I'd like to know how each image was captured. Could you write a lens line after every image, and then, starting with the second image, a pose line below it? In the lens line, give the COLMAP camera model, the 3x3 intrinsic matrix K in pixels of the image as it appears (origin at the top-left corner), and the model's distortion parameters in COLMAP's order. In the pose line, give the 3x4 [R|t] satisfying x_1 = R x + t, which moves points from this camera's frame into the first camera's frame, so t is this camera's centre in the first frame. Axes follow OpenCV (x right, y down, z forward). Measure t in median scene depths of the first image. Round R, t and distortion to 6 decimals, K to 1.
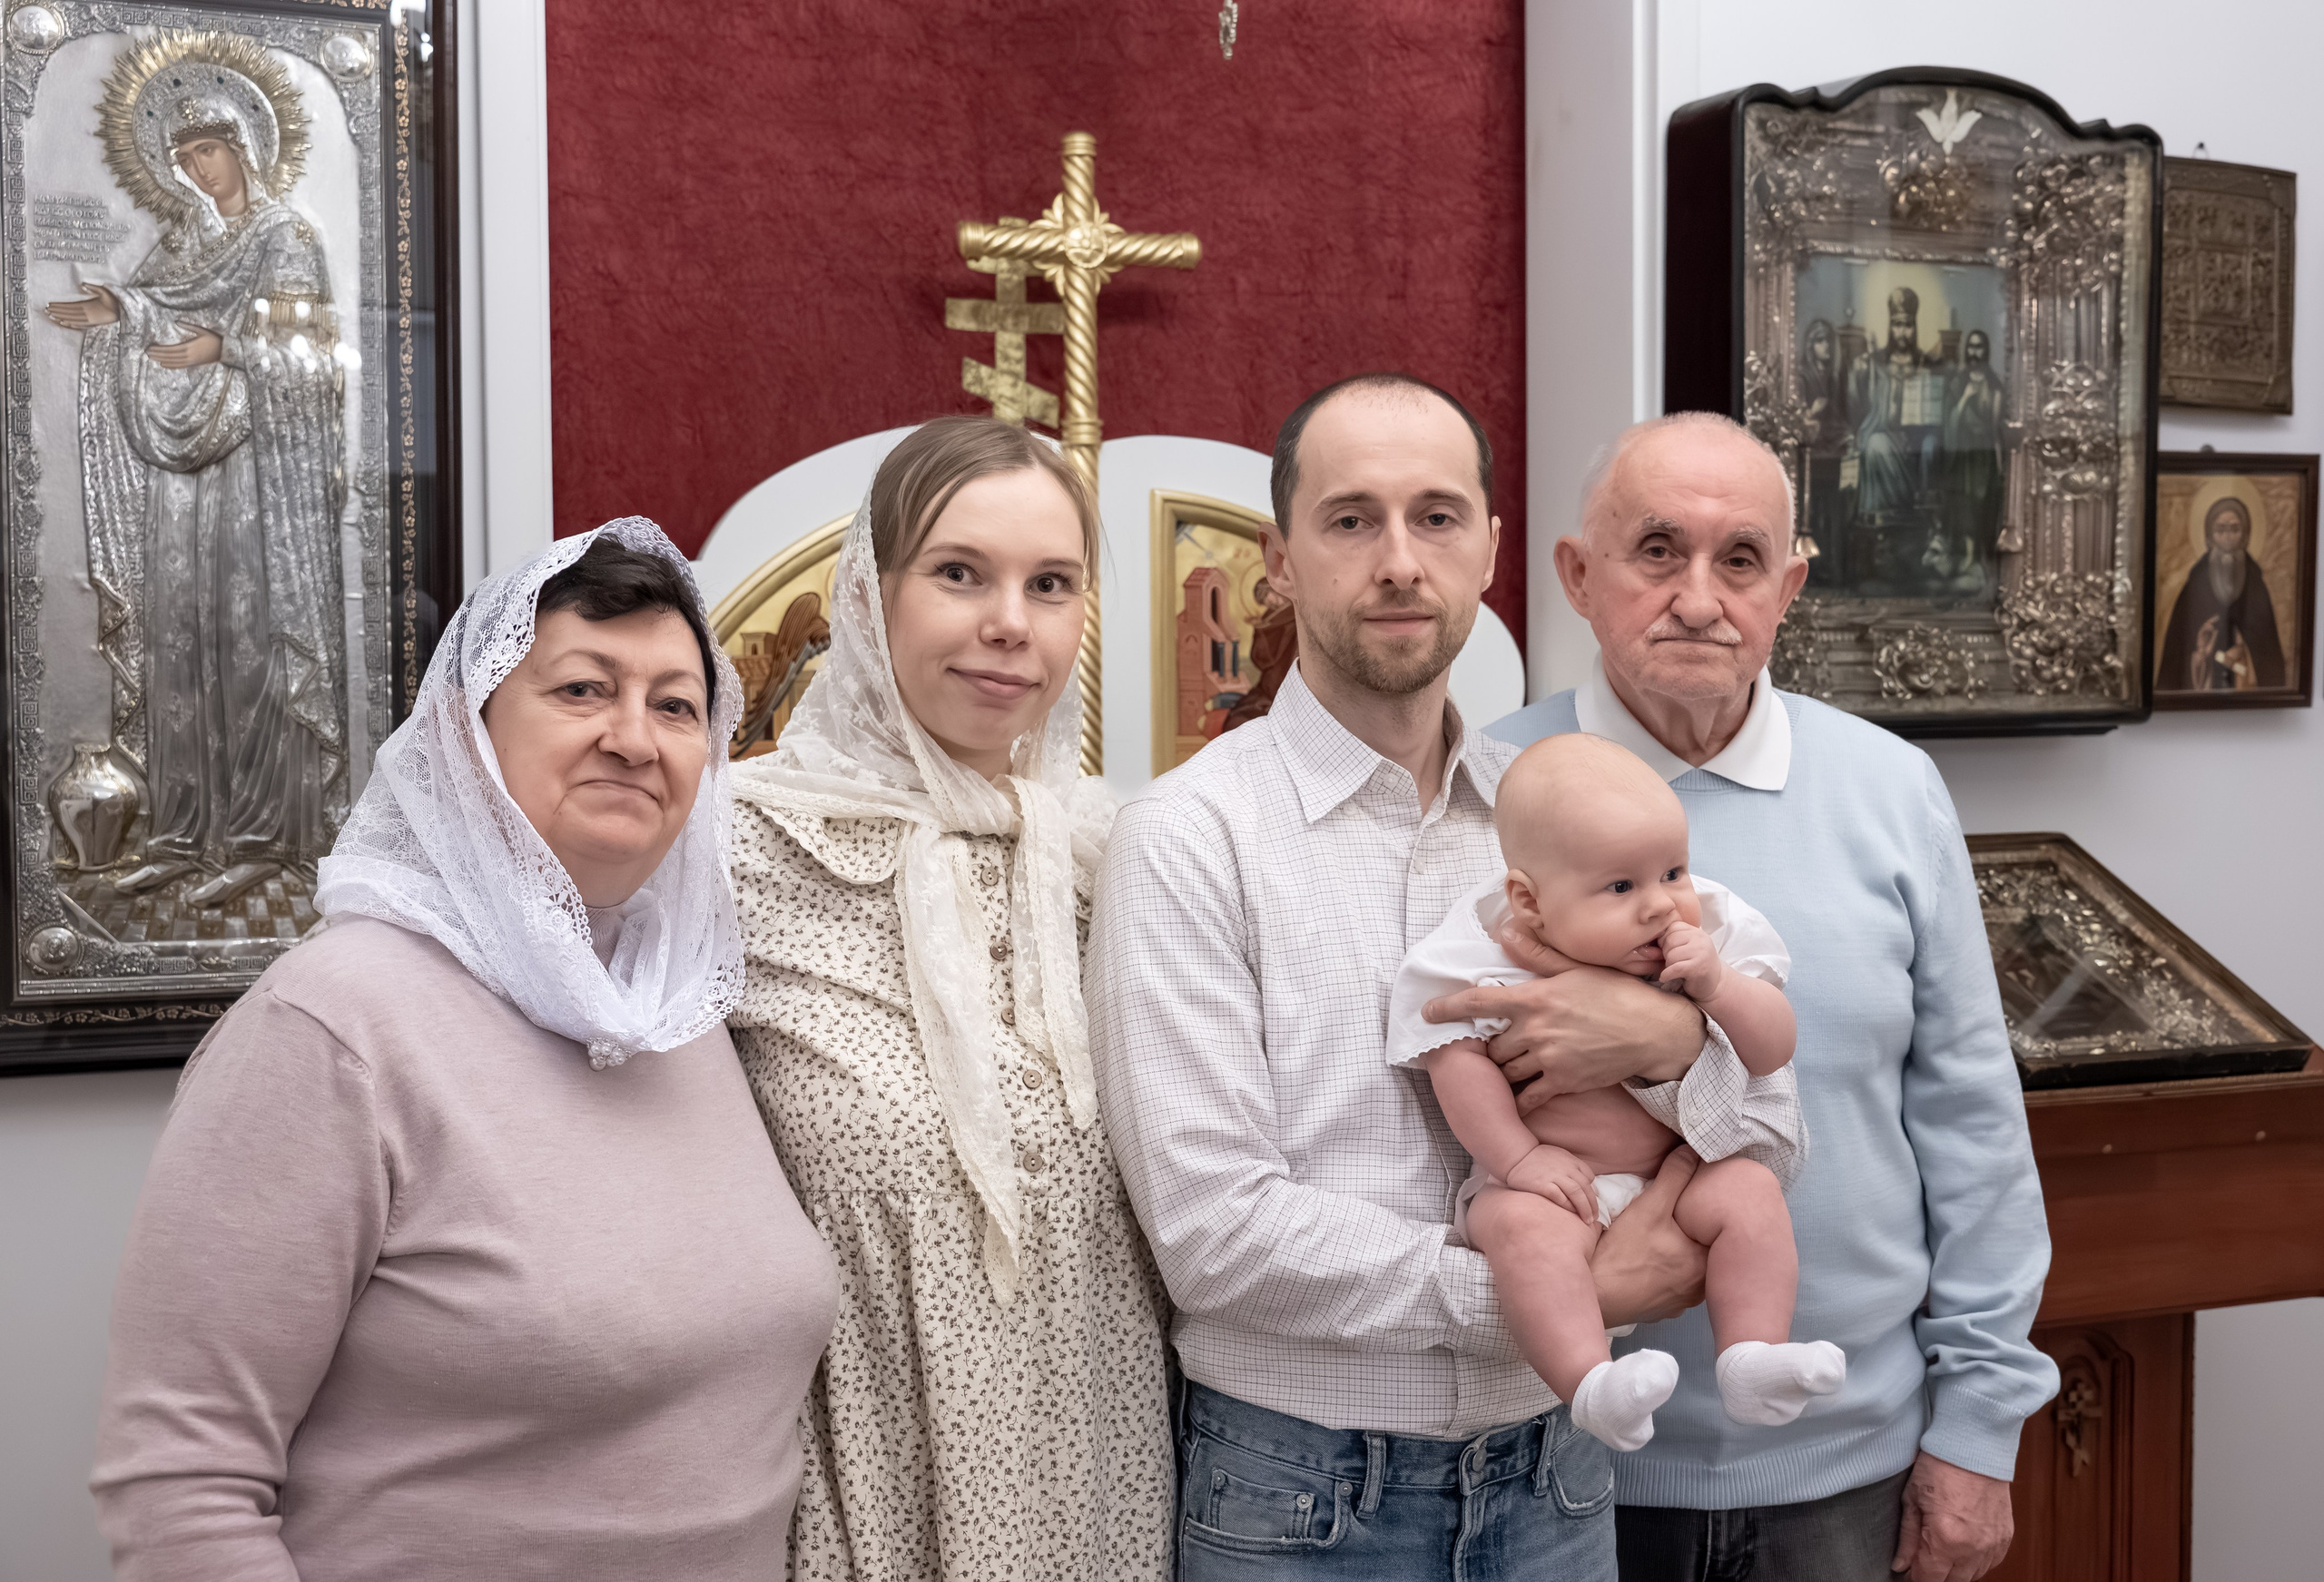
lens RADIAL K [[2461.6, 0, 1192.2], [0, 2461.6, 781.1], [0, 0, 1]] dist [0.001218, 0.000000]
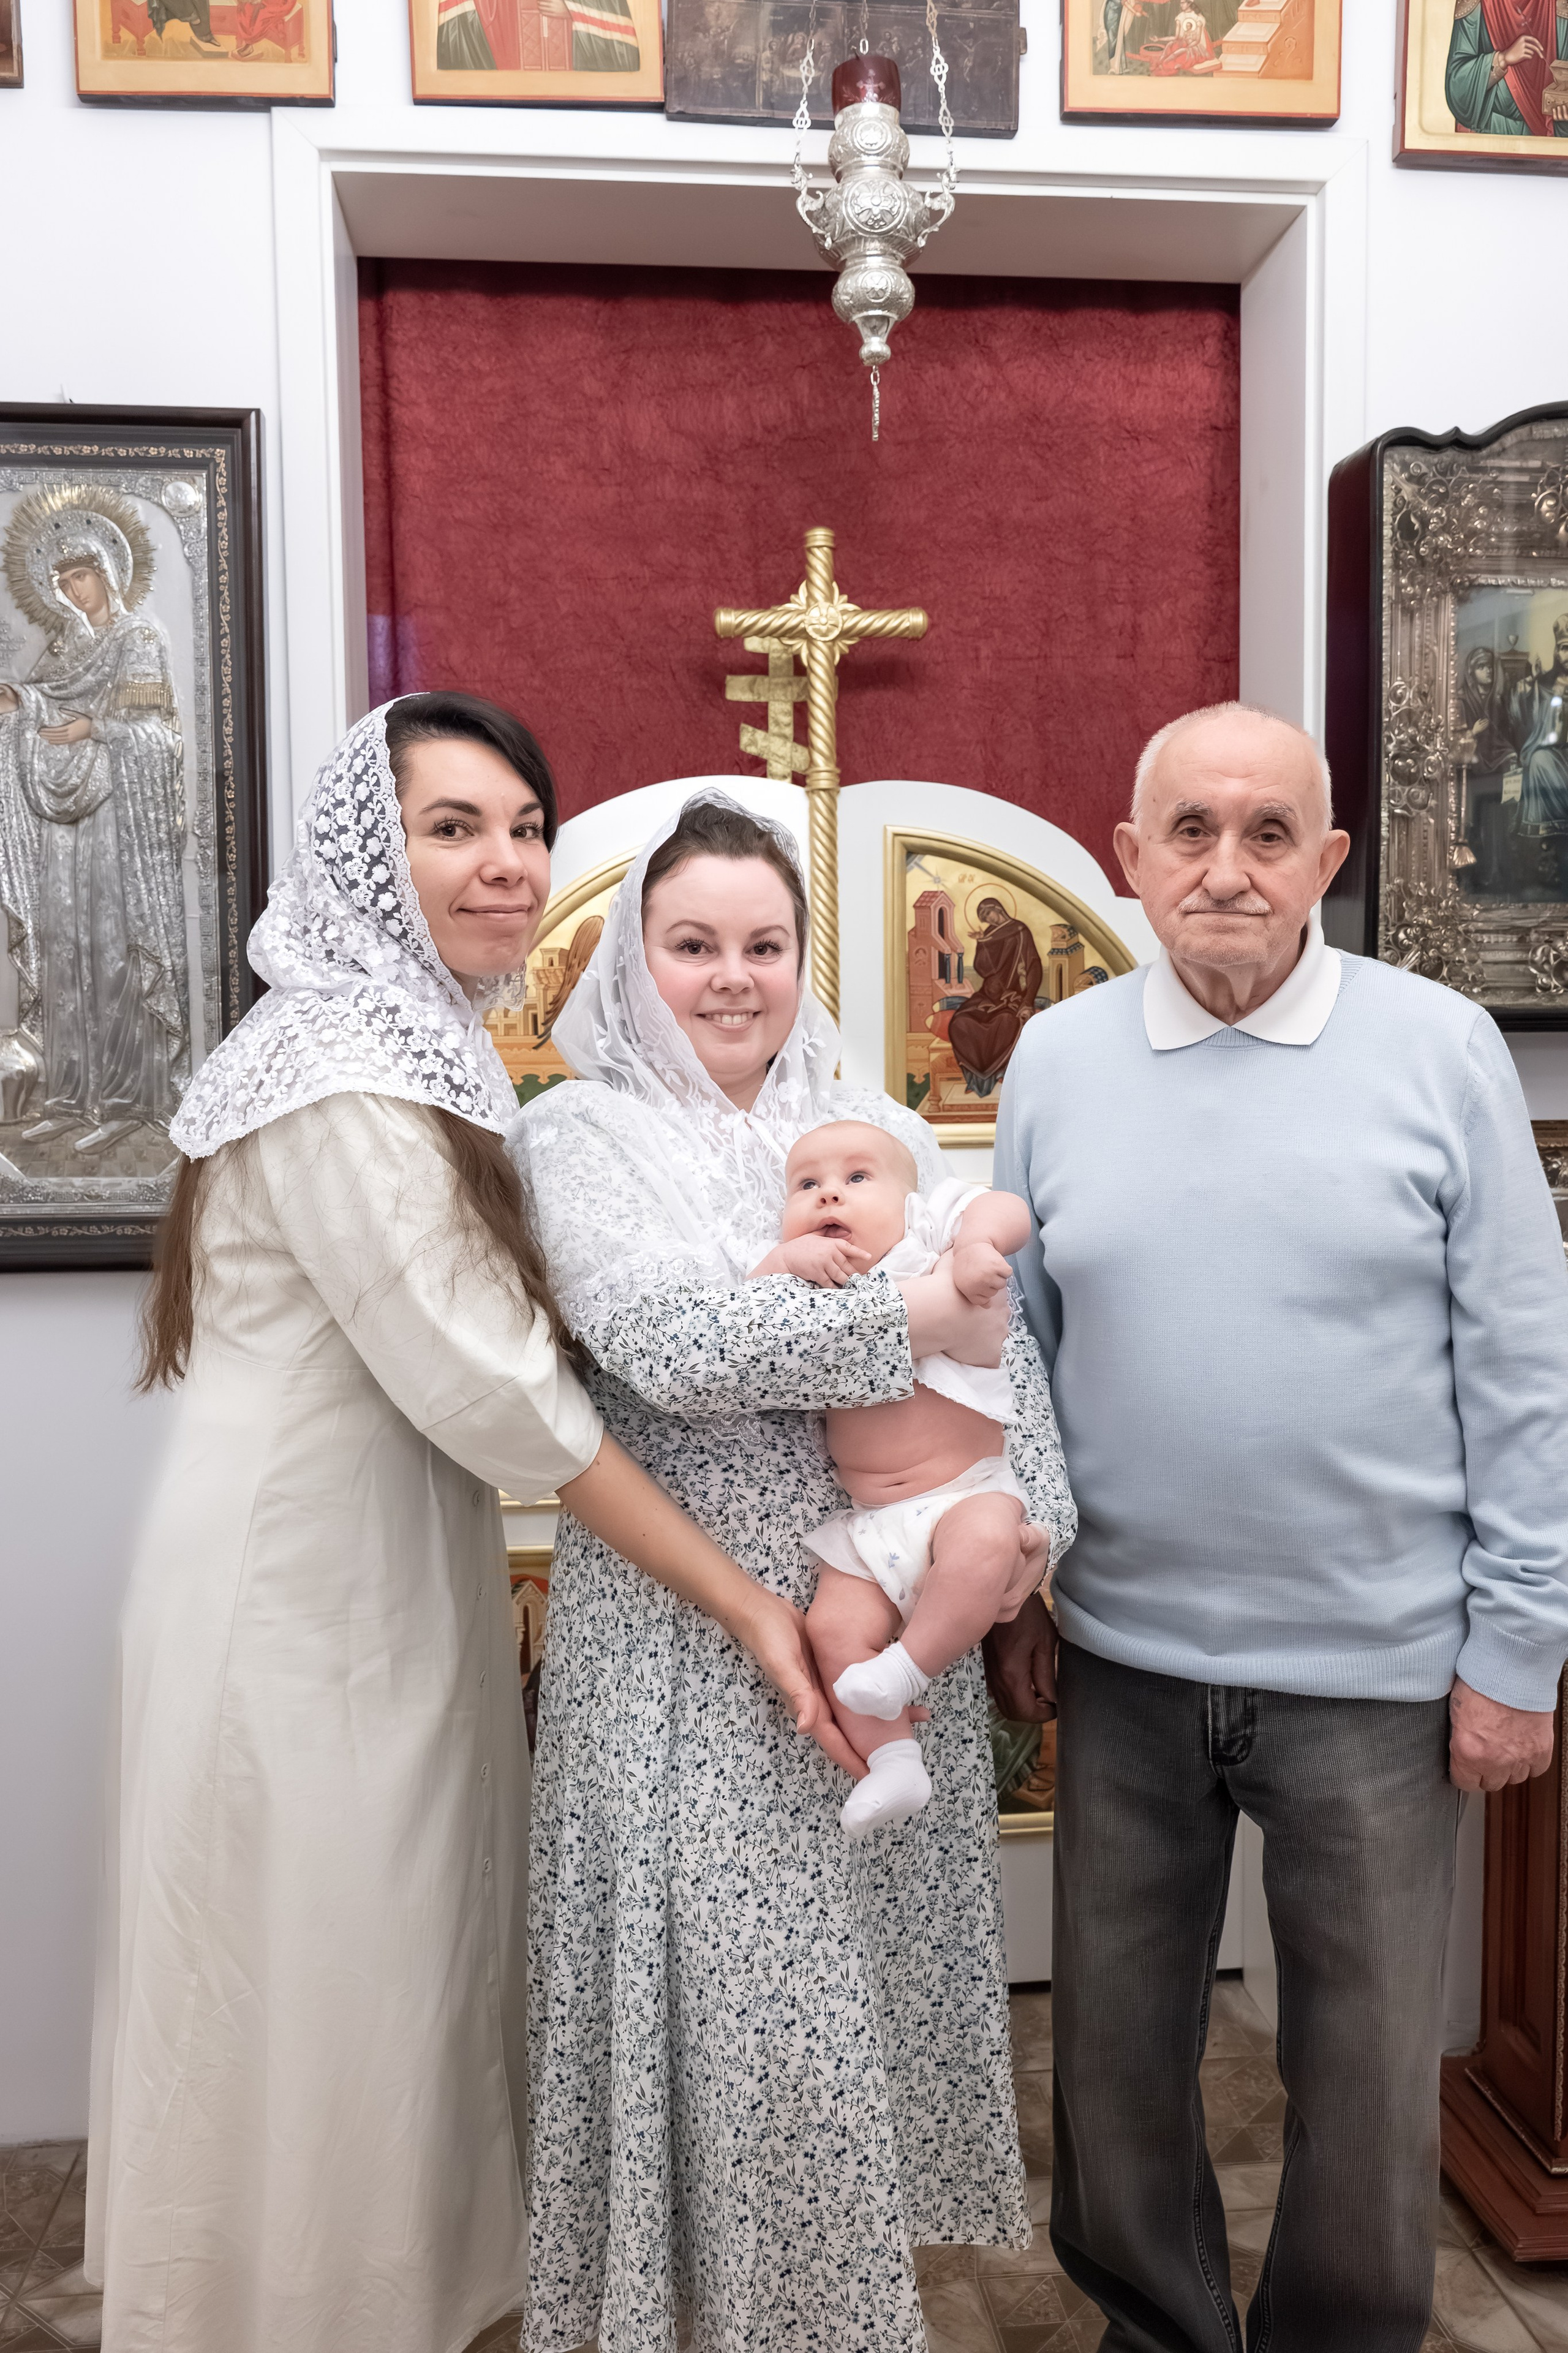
lens RADIAL K [[1891.4, 0, 778.9], [0, 1891.4, 1174.6], [0, 0, 1]] dist [-0.001003, 0.005572]
pose [[0.959571, 0.014930, -0.281069, 0.197842], [-0.007323, 0.999578, 0.028095, 0.025668], [0.281370, -0.024901, 0.959276, 0.102056]]
